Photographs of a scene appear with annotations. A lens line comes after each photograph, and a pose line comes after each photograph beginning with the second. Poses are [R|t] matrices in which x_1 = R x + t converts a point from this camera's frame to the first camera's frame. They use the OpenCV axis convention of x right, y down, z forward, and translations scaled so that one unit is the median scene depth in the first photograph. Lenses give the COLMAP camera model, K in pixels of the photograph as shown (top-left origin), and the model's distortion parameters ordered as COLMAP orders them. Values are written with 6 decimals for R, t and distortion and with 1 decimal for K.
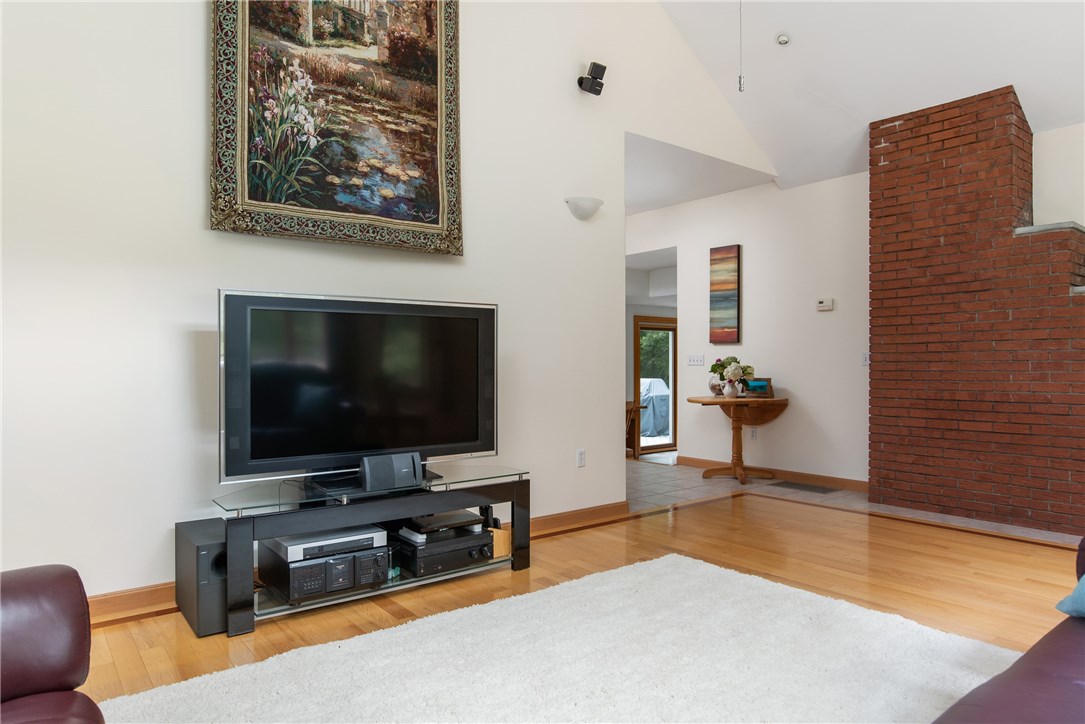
lens RADIAL K [[680.2, 0, 538.3], [0, 680.2, 361.3], [0, 0, 1]] dist [-0.017214, 0.004165]
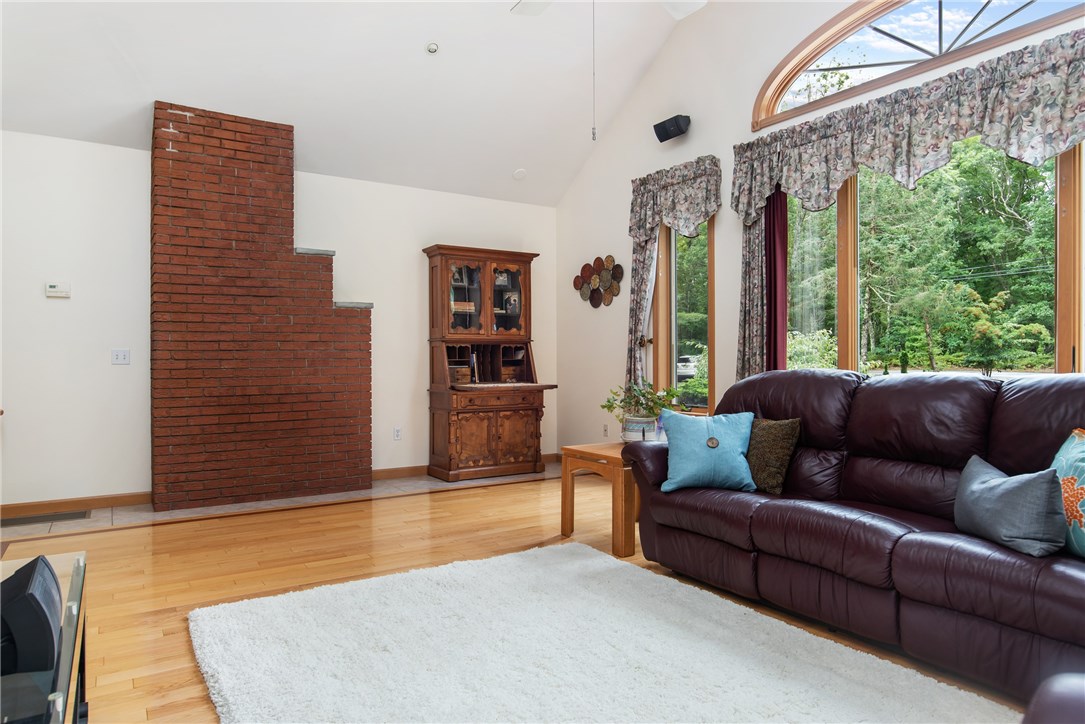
lens RADIAL K [[675.5, 0, 540.1], [0, 675.5, 361.6], [0, 0, 1]] dist [-0.010129, -0.001580]
pose [[0.091881, -0.000620, 0.995770, -0.580522], [0.002136, 0.999998, 0.000426, 0.006206], [-0.995768, 0.002088, 0.091882, 0.613635]]
